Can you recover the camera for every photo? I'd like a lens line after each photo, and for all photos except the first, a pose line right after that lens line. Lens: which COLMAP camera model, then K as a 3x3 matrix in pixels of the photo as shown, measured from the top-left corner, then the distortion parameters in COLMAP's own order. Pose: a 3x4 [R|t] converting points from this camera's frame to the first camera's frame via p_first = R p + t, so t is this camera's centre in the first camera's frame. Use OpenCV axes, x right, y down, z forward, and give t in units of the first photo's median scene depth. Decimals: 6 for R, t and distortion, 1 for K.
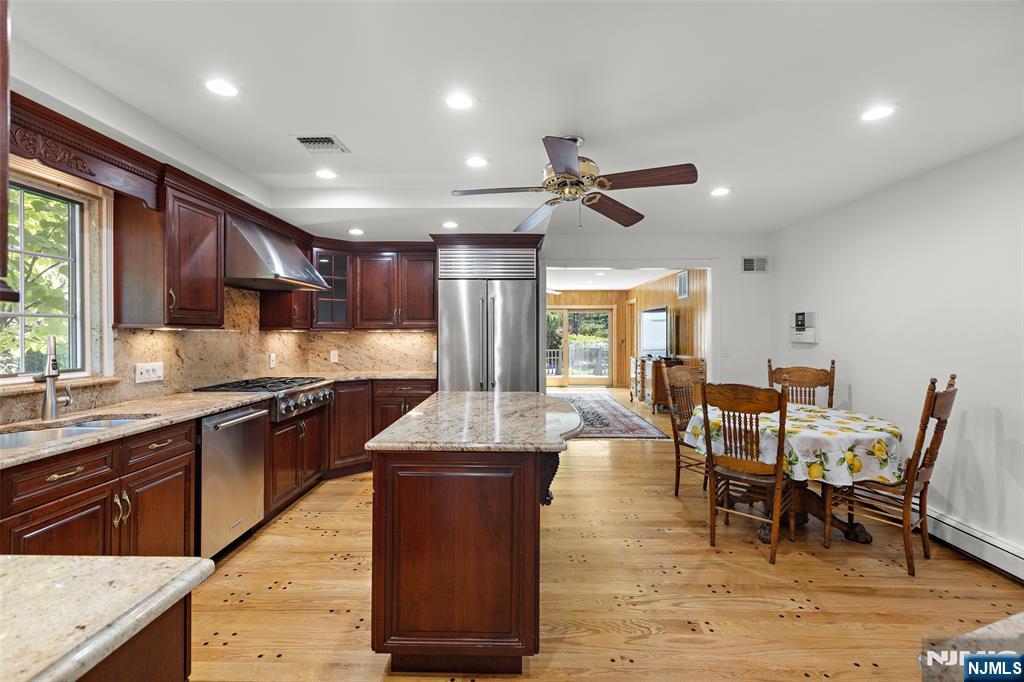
lens RADIAL K [[464.8, 0, 509.6], [0, 464.8, 335.1], [0, 0, 1]] dist [0.008224, -0.000035]
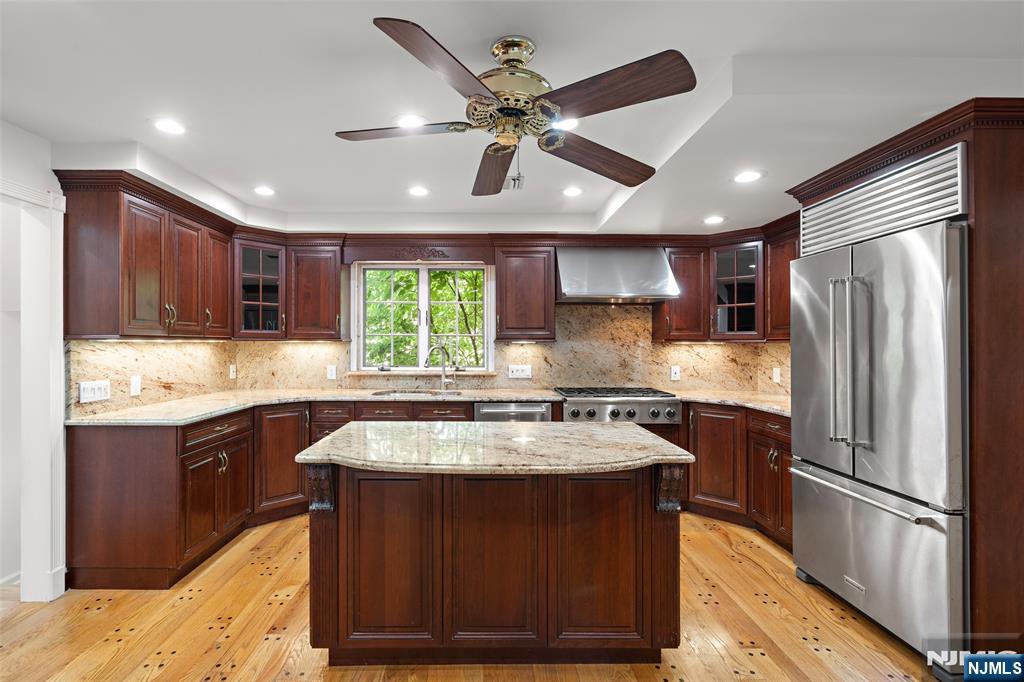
lens RADIAL K [[464.8, 0, 508.6], [0, 464.8, 342.8], [0, 0, 1]] dist [0.008224, -0.000035]
pose [[0.032827, -0.001416, -0.999460, 0.563302], [-0.005766, 0.999982, -0.001607, -0.006996], [0.999444, 0.005816, 0.032818, 0.743208]]
